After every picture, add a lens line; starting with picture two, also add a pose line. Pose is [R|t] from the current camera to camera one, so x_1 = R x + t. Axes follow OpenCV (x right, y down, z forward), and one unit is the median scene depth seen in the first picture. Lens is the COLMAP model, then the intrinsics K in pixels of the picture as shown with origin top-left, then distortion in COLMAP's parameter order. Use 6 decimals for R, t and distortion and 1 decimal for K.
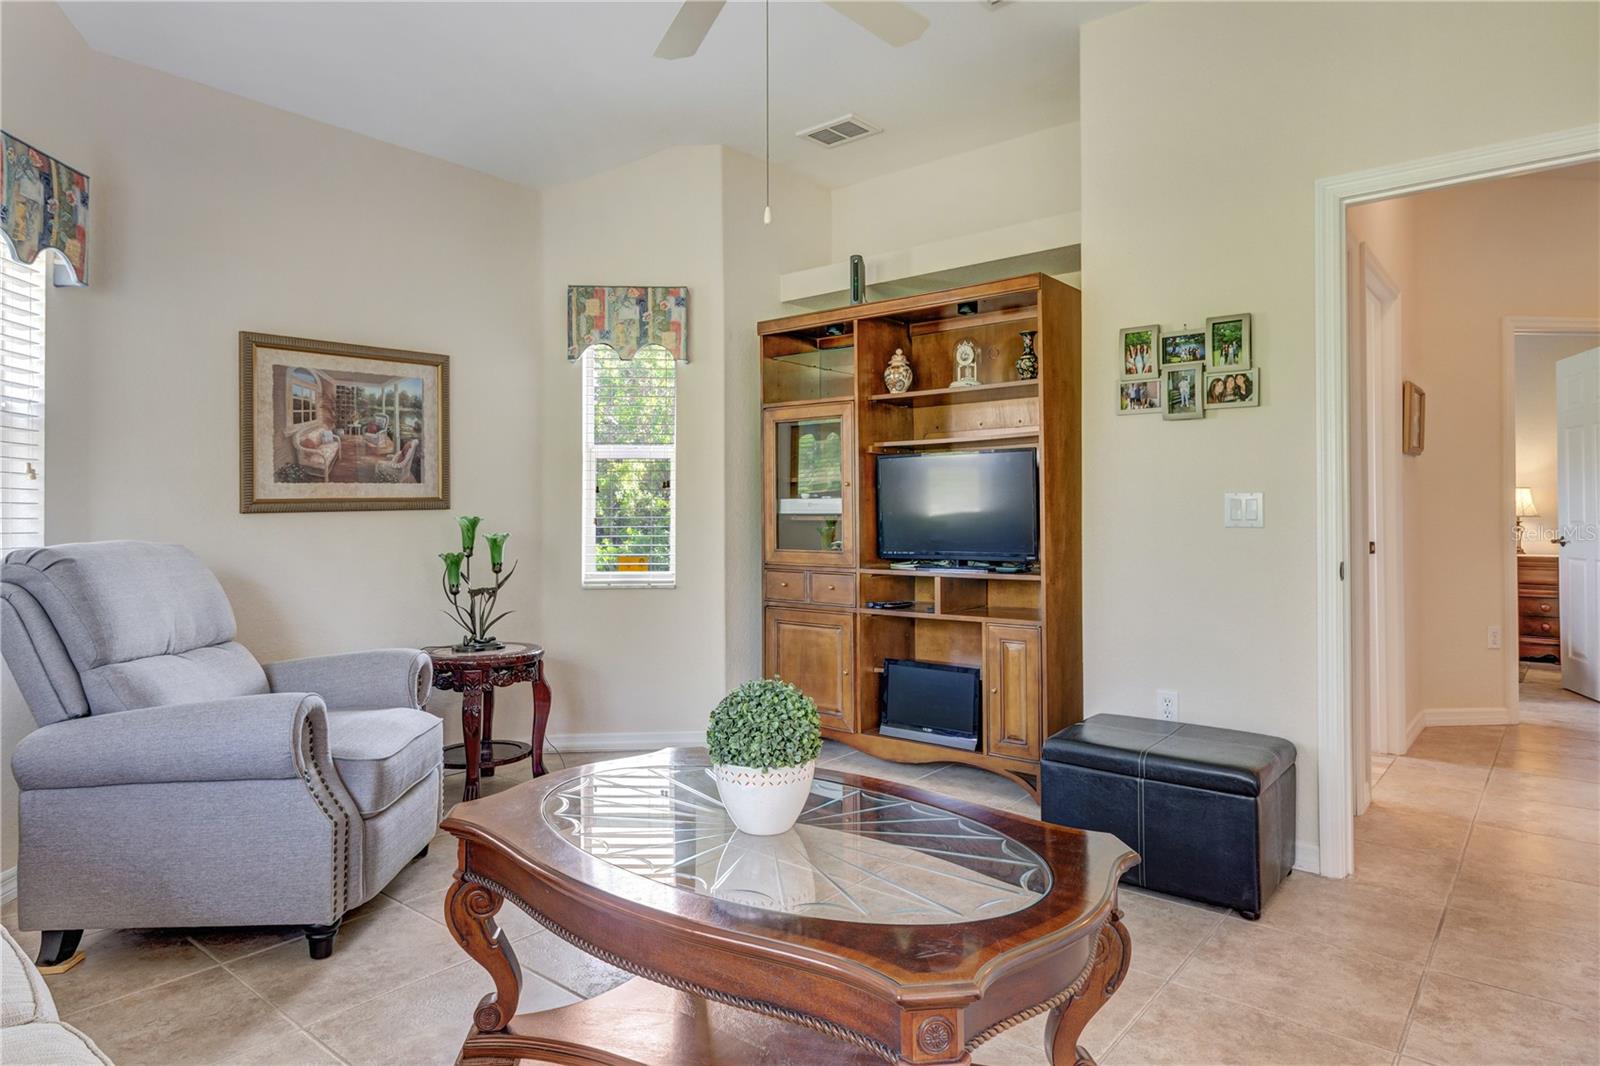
lens RADIAL K [[939.5, 0, 809.1], [0, 939.5, 517.5], [0, 0, 1]] dist [-0.000257, -0.000176]
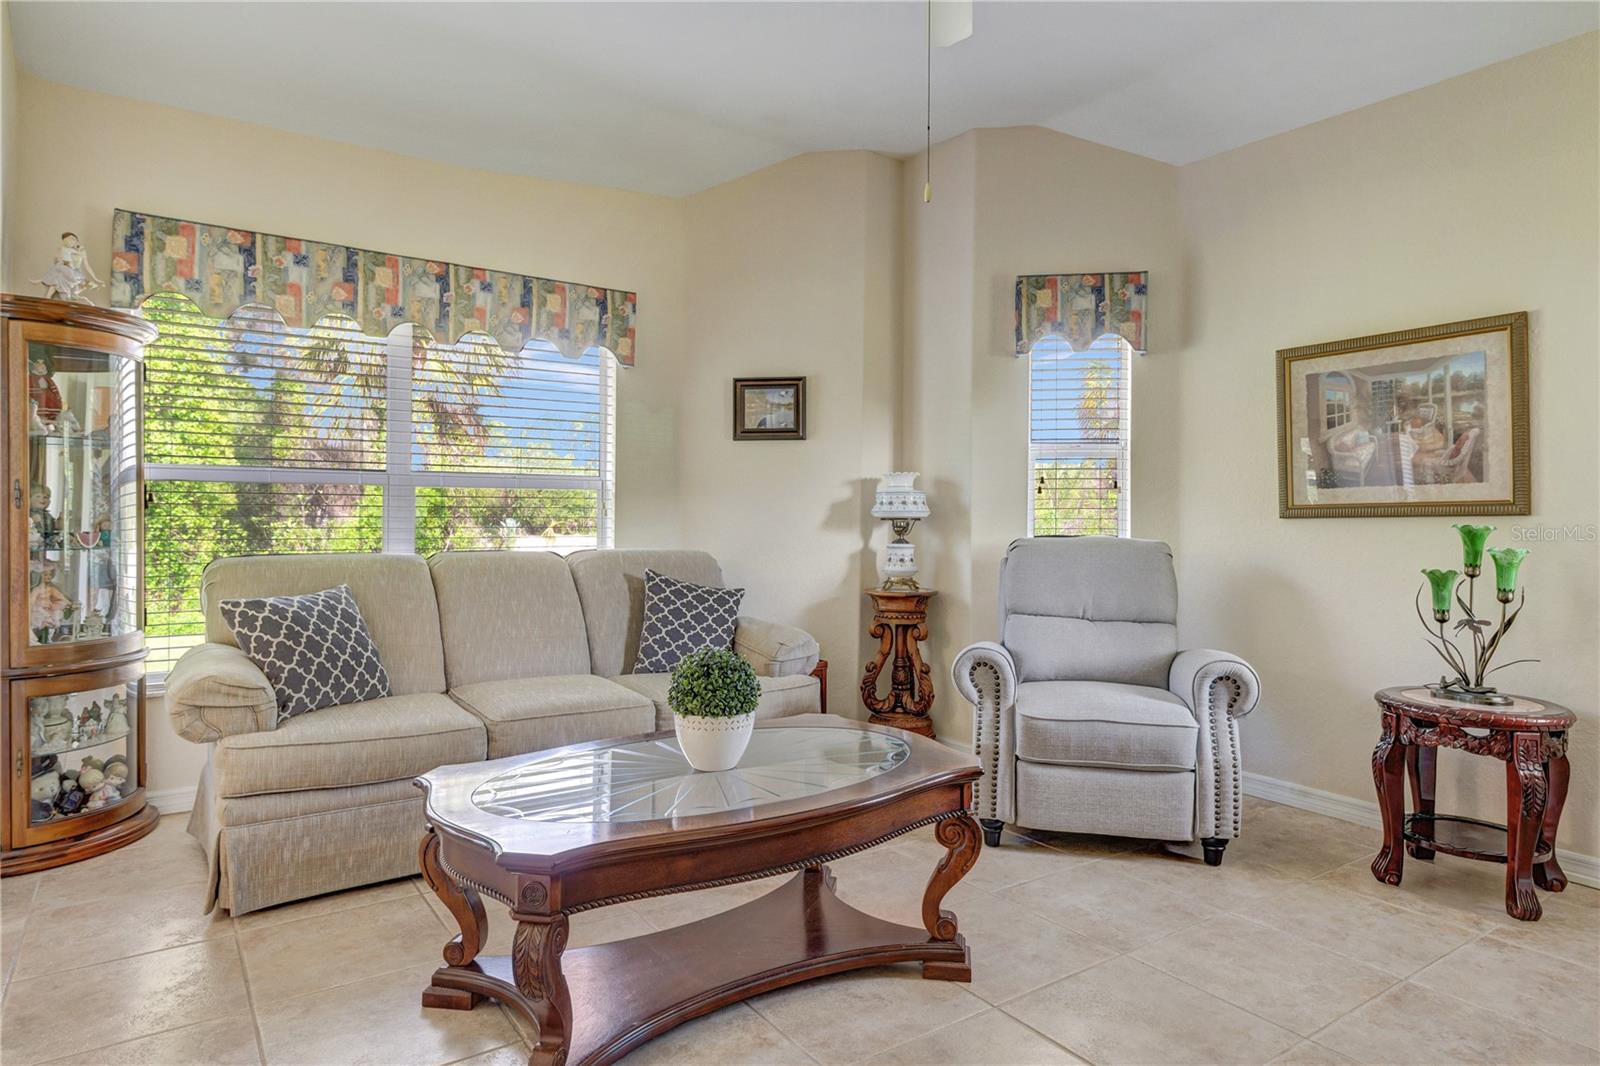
lens RADIAL K [[939.5, 0, 809.1], [0, 939.5, 517.5], [0, 0, 1]] dist [-0.000257, -0.000176]
pose [[-0.286212, 0.009036, -0.958124, 0.553615], [-0.008225, 0.999896, 0.011887, -0.012397], [0.958131, 0.011283, -0.286108, 0.733620]]
